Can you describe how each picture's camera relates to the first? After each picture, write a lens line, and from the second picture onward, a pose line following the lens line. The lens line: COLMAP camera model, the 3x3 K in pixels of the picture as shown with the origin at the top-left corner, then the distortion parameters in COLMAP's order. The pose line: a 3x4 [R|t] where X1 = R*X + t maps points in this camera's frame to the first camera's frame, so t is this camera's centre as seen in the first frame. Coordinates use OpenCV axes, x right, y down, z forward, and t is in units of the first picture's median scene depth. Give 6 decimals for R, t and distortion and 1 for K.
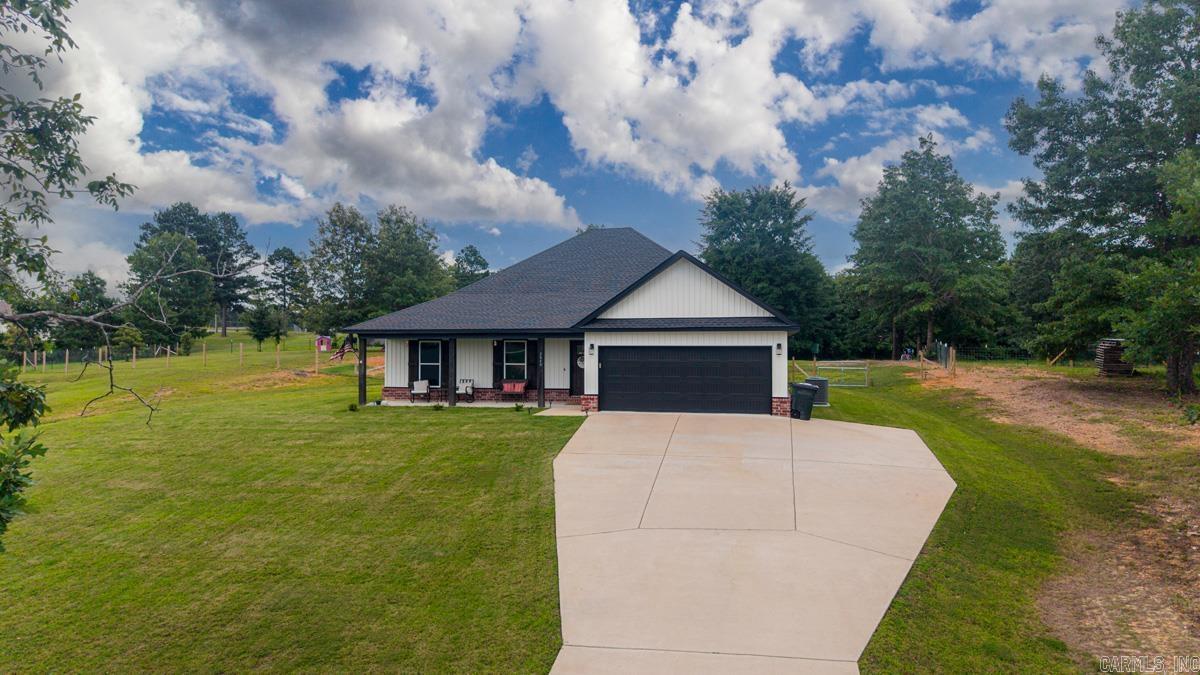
lens RADIAL K [[798.7, 0, 596.9], [0, 798.7, 339.0], [0, 0, 1]] dist [0.069900, -0.092419]
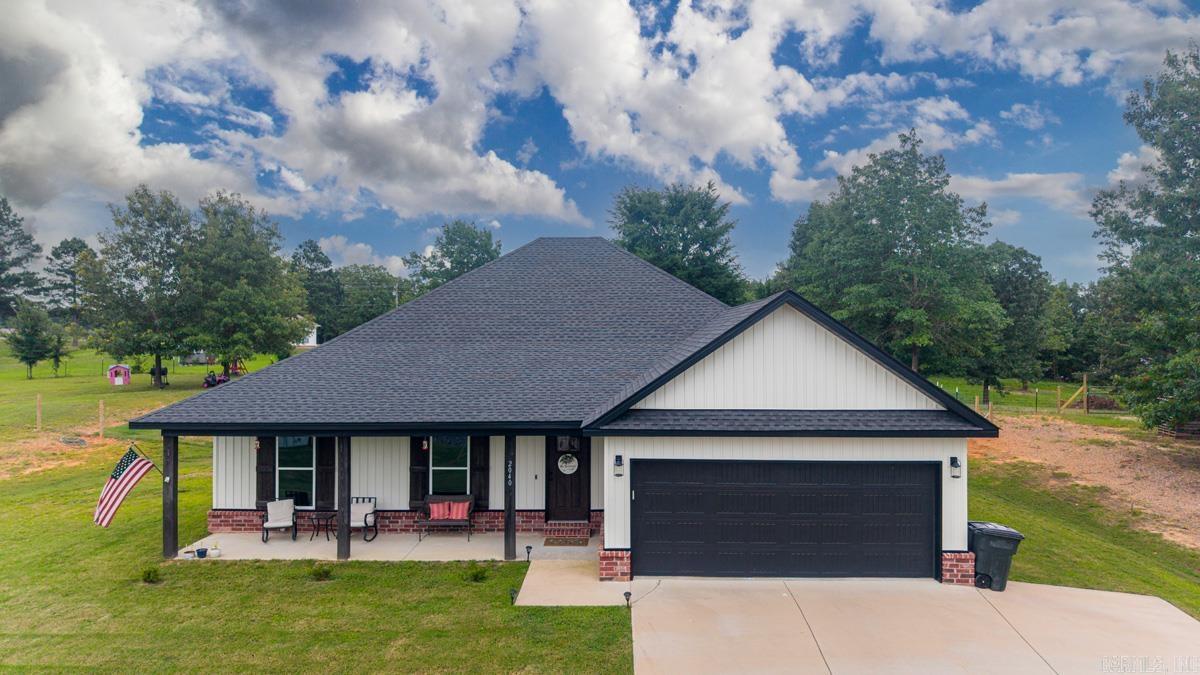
lens RADIAL K [[780.4, 0, 575.9], [0, 780.4, 330.0], [0, 0, 1]] dist [-0.002763, -0.000721]
pose [[0.982243, 0.003992, 0.187570, -0.115920], [-0.003768, 0.999992, -0.001554, -0.067662], [-0.187574, 0.000820, 0.982250, 0.409356]]
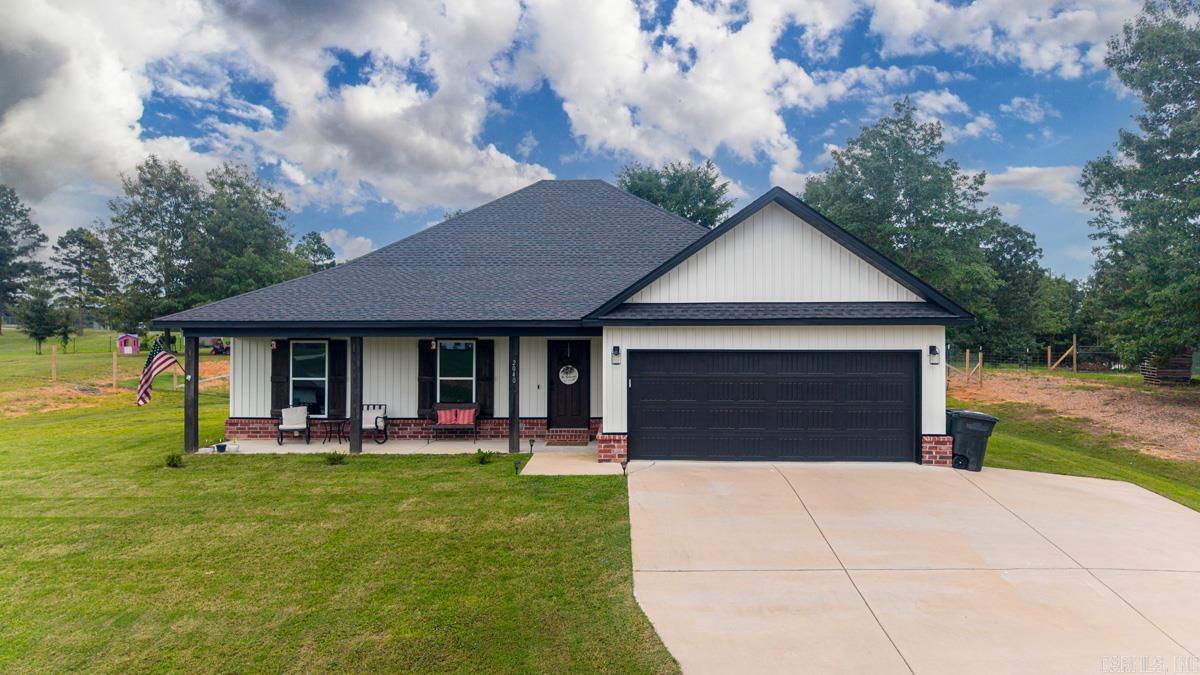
lens RADIAL K [[781.3, 0, 577.7], [0, 781.3, 337.6], [0, 0, 1]] dist [0.003004, -0.006385]
pose [[0.982239, 0.002741, 0.187613, -0.119883], [-0.002148, 0.999992, -0.003362, 0.001793], [-0.187621, 0.002900, 0.982237, 0.381537]]
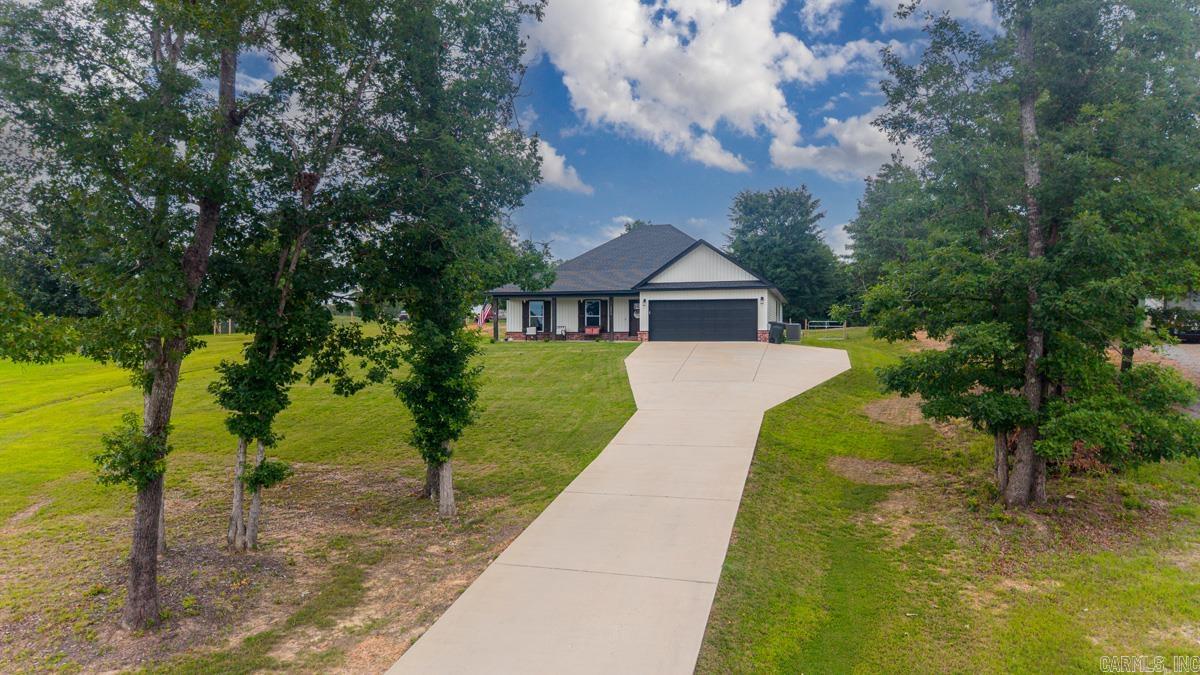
lens RADIAL K [[815.1, 0, 575.0], [0, 815.1, 317.3], [0, 0, 1]] dist [-0.005735, 0.004530]
pose [[0.996978, -0.003395, -0.077613, -0.015701], [0.001709, 0.999761, -0.021776, 0.066016], [0.077668, 0.021577, 0.996746, -0.531273]]
